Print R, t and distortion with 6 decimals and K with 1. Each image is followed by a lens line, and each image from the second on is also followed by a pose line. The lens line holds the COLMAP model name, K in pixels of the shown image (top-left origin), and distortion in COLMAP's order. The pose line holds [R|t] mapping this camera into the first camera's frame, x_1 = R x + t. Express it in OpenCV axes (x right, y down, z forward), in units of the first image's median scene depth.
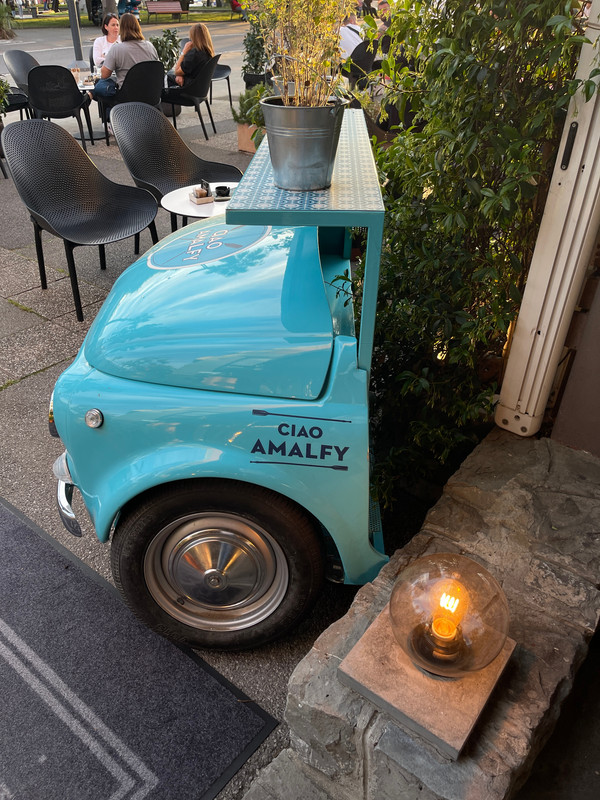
lens RADIAL K [[604.5, 0, 299.7], [0, 604.5, 398.2], [0, 0, 1]] dist [0.009526, -0.004632]
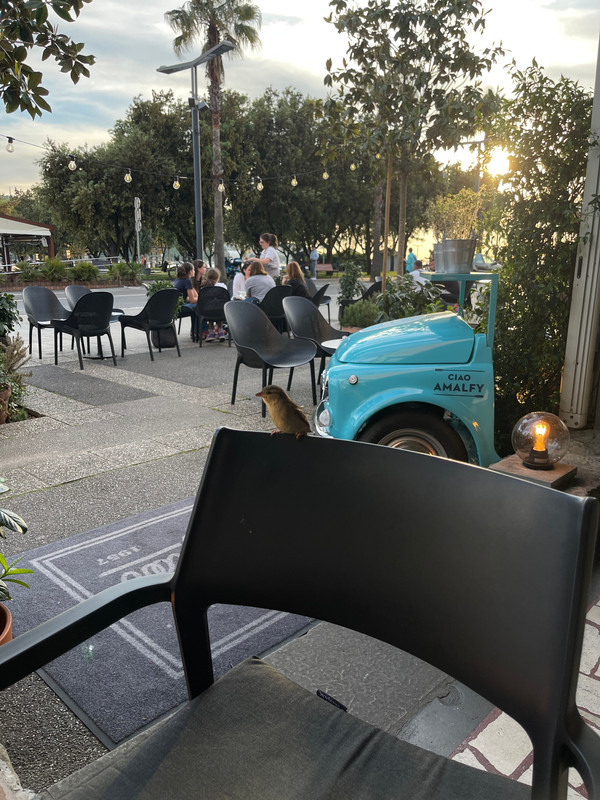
lens RADIAL K [[604.5, 0, 298.1], [0, 604.5, 396.3], [0, 0, 1]] dist [0.009526, -0.004632]
pose [[0.995157, 0.019155, -0.096415, -0.344323], [-0.053015, 0.930543, -0.362325, 0.885915], [0.082778, 0.365682, 0.927052, -0.941821]]
